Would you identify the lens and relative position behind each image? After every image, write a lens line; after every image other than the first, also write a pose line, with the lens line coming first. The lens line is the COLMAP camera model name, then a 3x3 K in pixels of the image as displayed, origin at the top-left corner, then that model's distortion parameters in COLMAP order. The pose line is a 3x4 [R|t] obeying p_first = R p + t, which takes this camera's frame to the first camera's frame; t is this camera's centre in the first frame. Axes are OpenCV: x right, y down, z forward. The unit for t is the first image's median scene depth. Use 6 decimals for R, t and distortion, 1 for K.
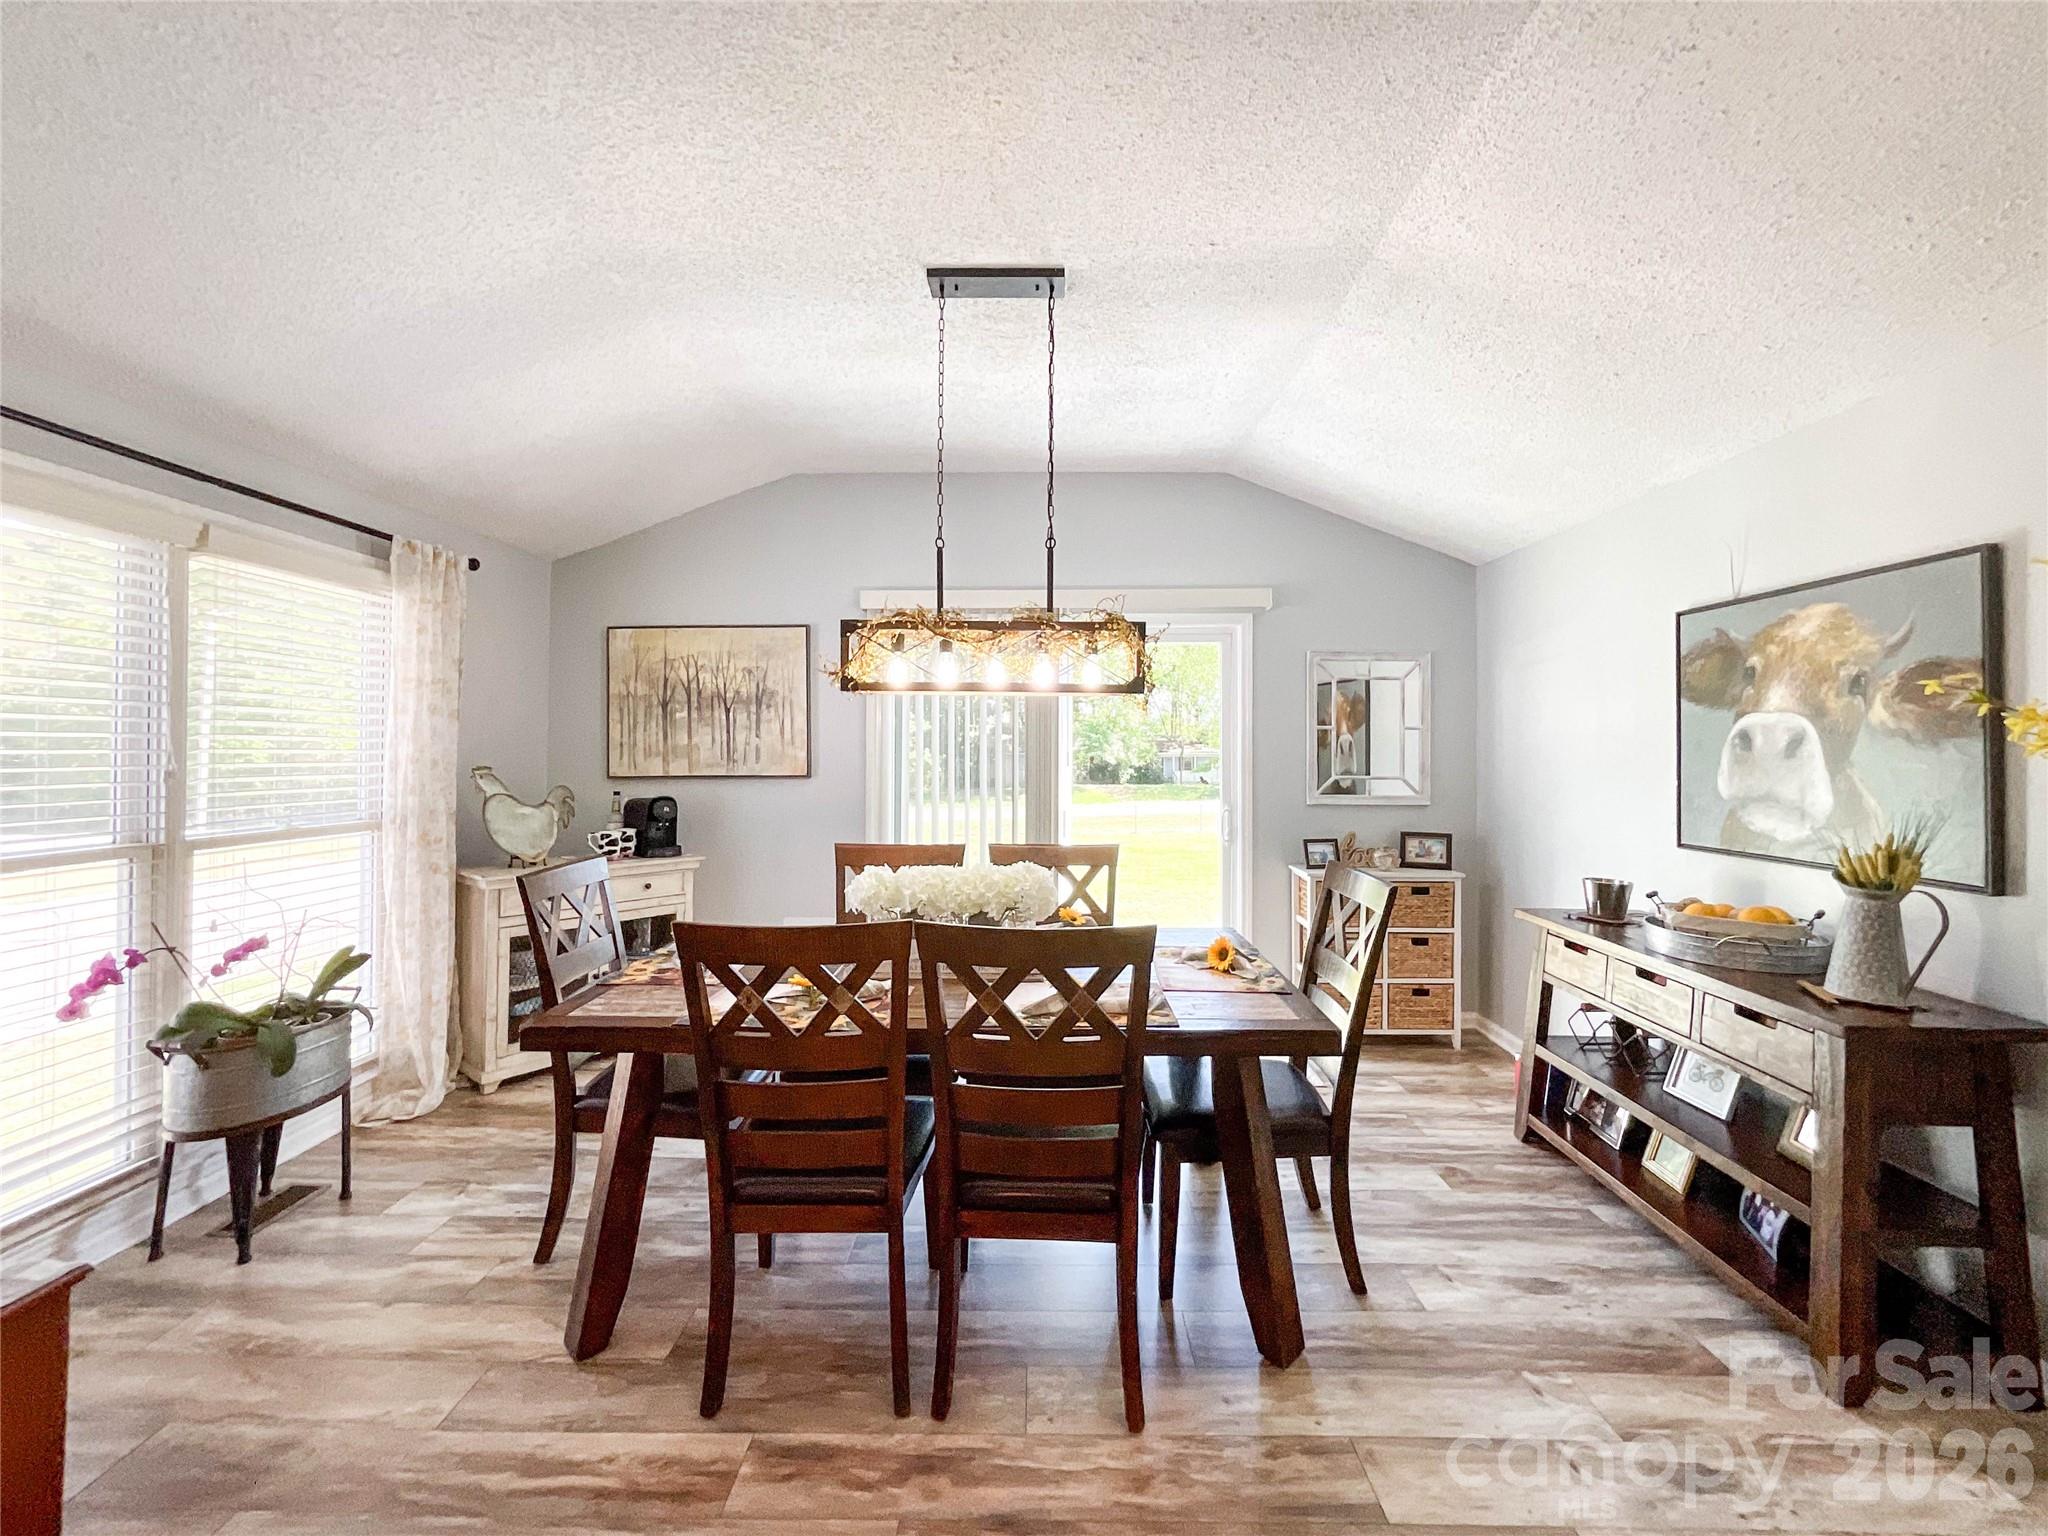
lens RADIAL K [[876.4, 0, 1028.5], [0, 876.4, 760.7], [0, 0, 1]] dist [-0.020110, 0.010076]
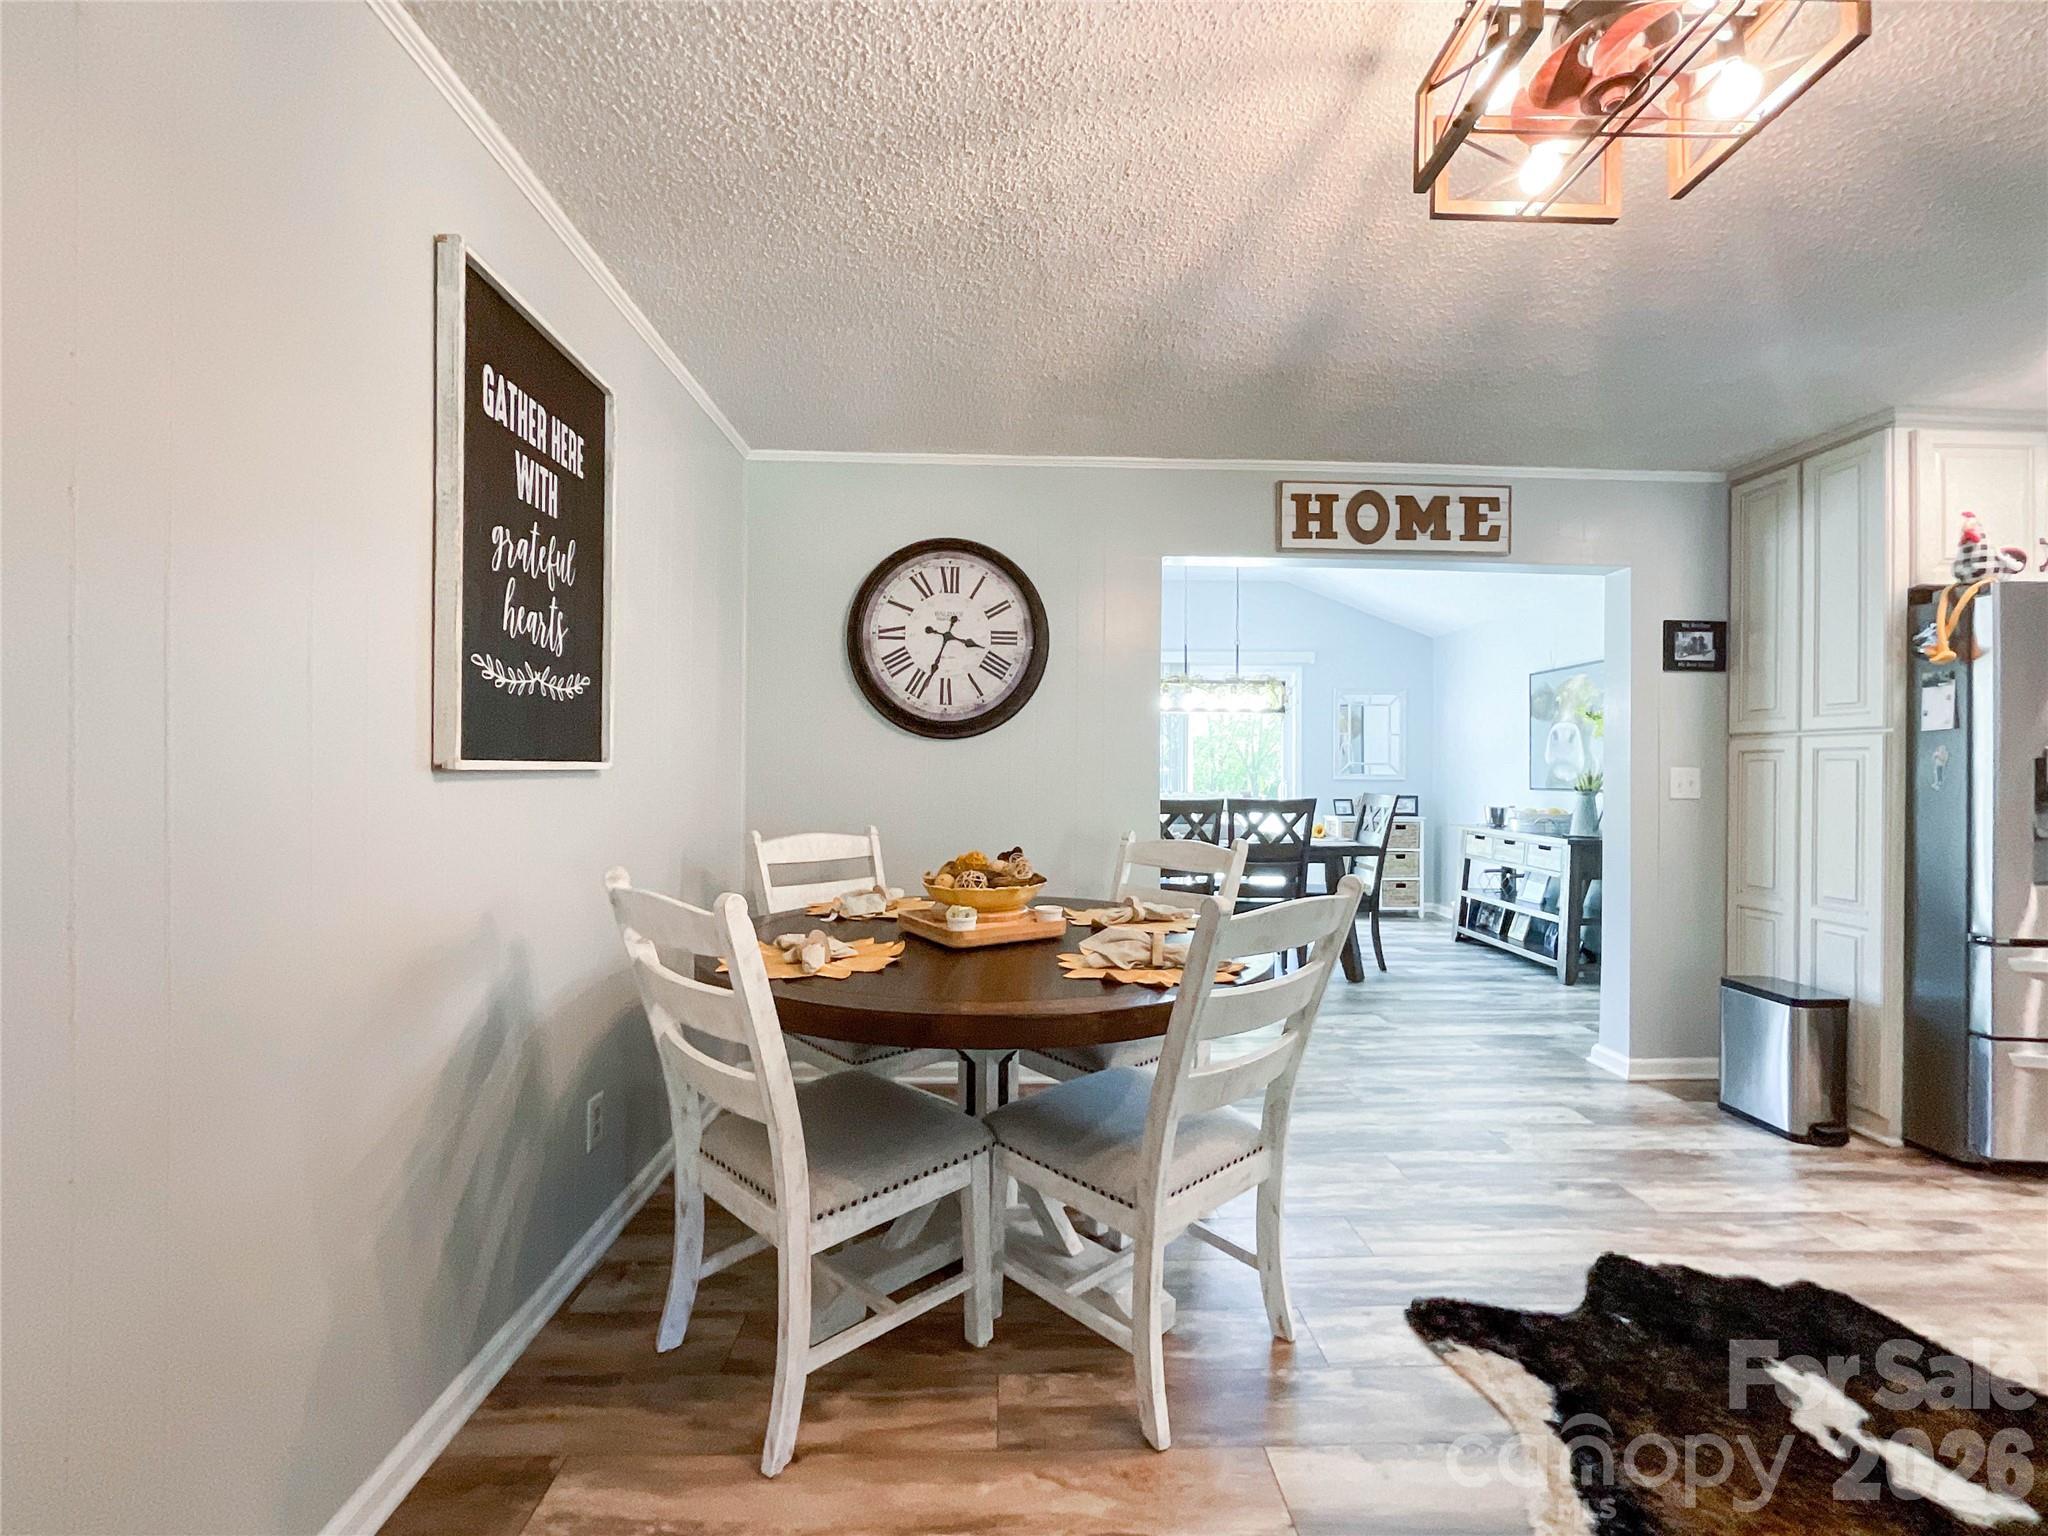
lens RADIAL K [[846.1, 0, 1036.0], [0, 846.1, 767.2], [0, 0, 1]] dist [0.000579, 0.000466]
pose [[0.999428, 0.003572, 0.033617, -0.543875], [-0.003206, 0.999935, -0.010934, 0.082690], [-0.033654, 0.010820, 0.999375, -1.076620]]
